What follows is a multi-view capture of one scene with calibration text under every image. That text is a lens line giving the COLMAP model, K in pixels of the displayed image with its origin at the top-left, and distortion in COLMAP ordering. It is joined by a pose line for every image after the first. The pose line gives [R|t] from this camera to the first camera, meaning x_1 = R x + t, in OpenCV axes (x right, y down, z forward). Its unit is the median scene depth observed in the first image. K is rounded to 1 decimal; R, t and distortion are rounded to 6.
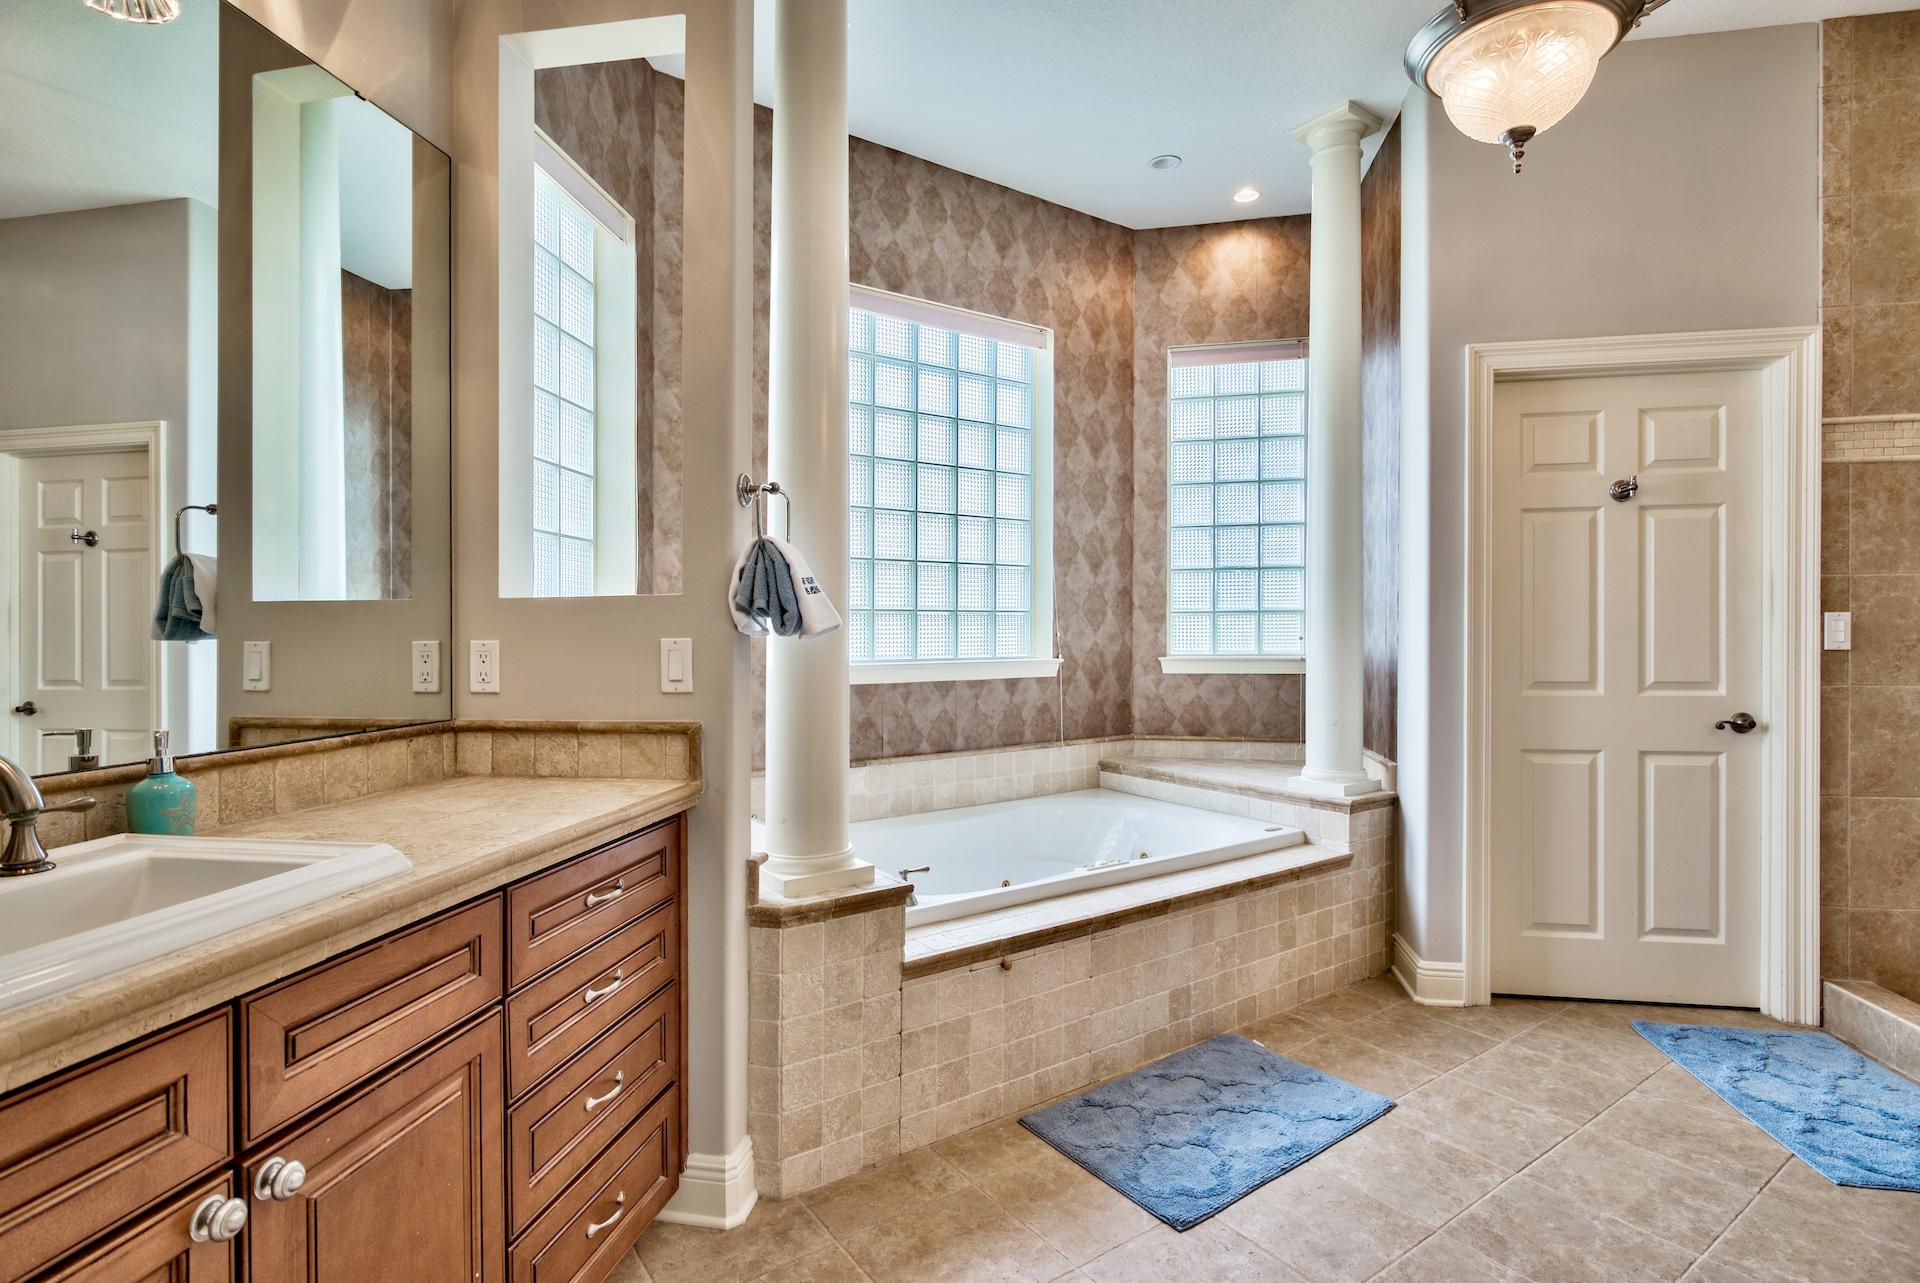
lens RADIAL K [[941.4, 0, 965.9], [0, 941.4, 636.2], [0, 0, 1]] dist [-0.002900, -0.000672]
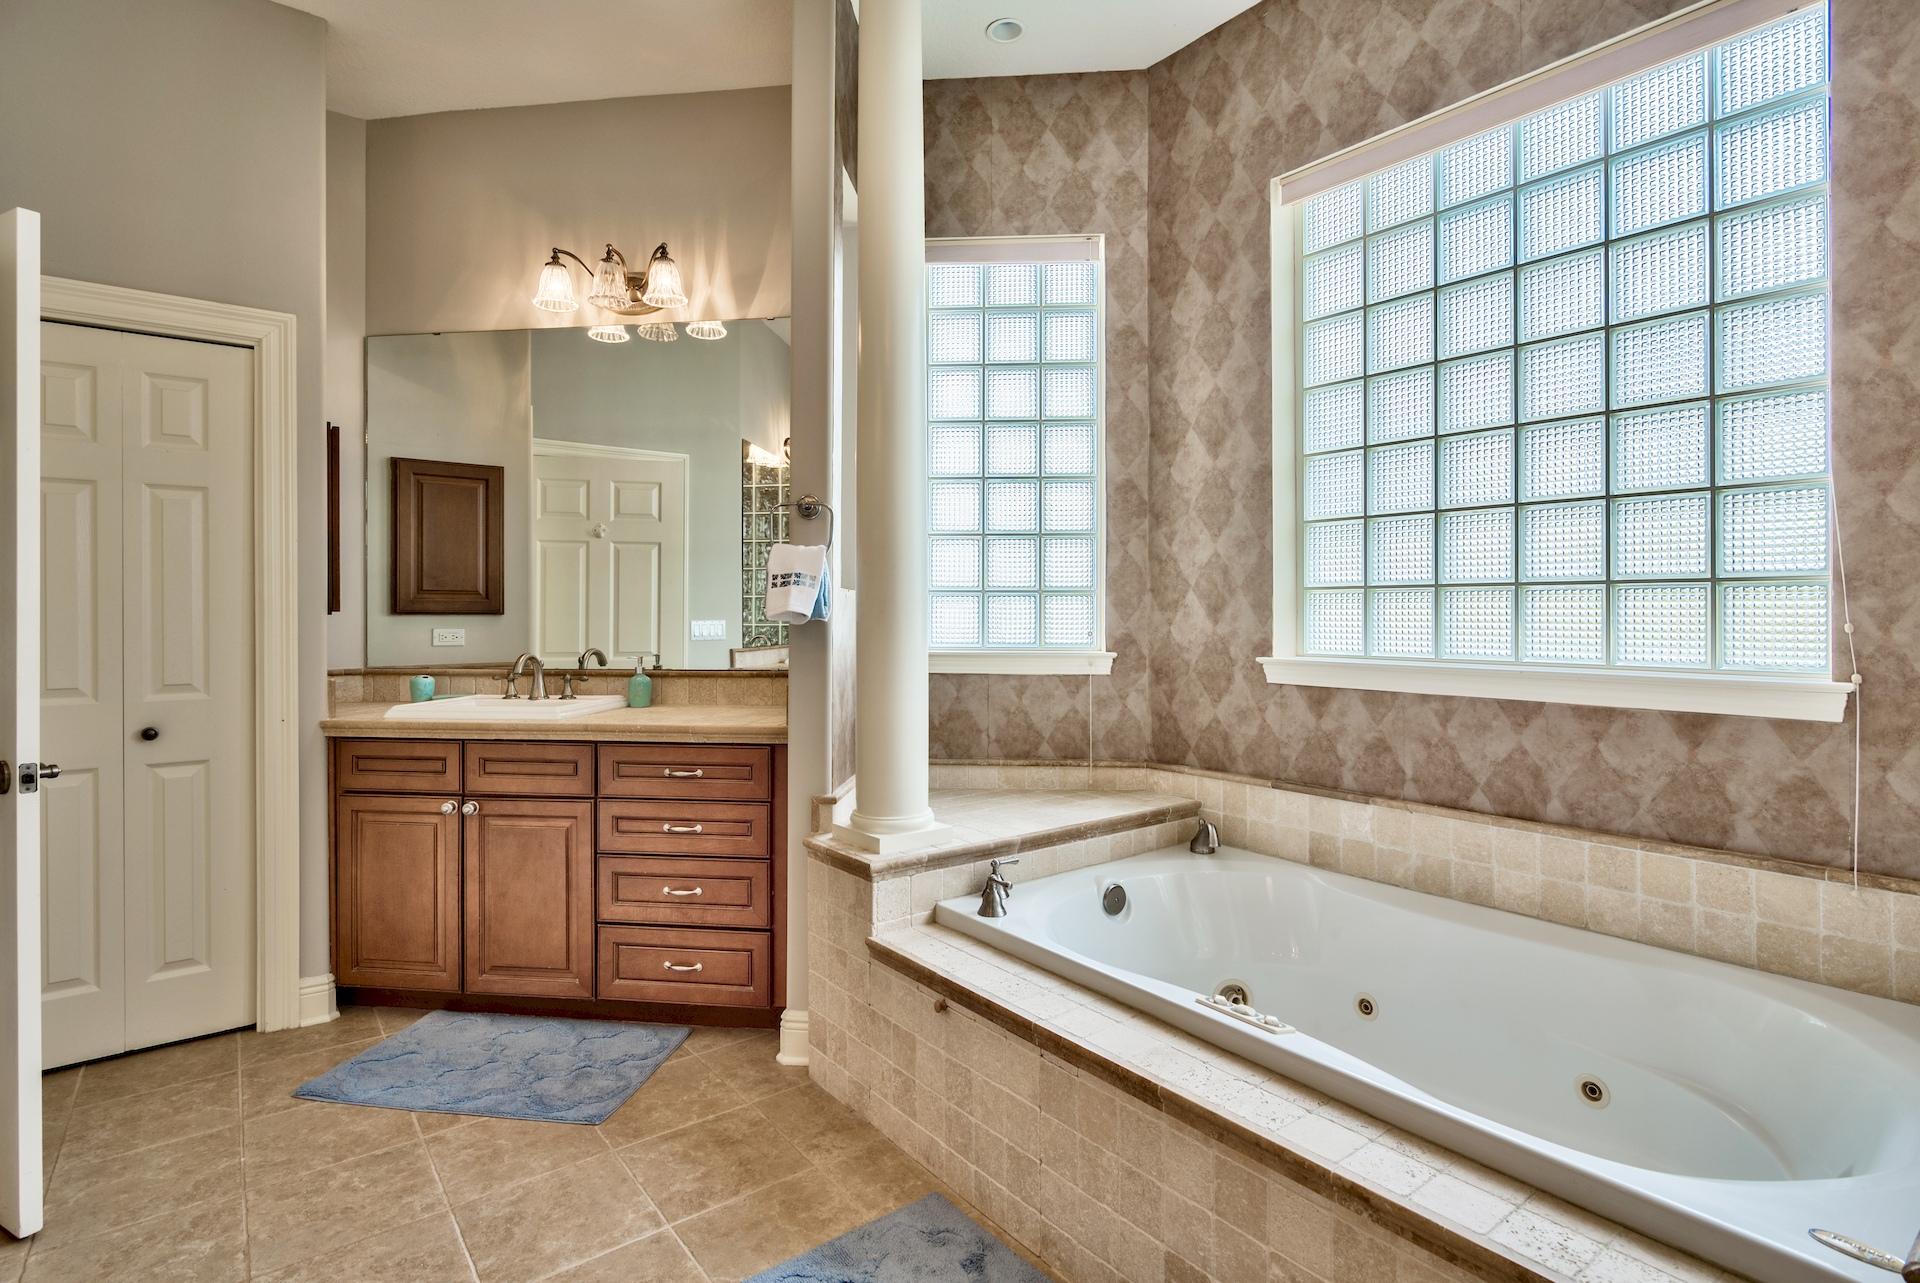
lens RADIAL K [[941.4, 0, 968.2], [0, 941.4, 629.1], [0, 0, 1]] dist [-0.002900, -0.000672]
pose [[0.042915, 0.007790, -0.999048, 0.784118], [-0.010401, 0.999919, 0.007350, 0.002107], [0.999025, 0.010075, 0.042993, 0.867591]]
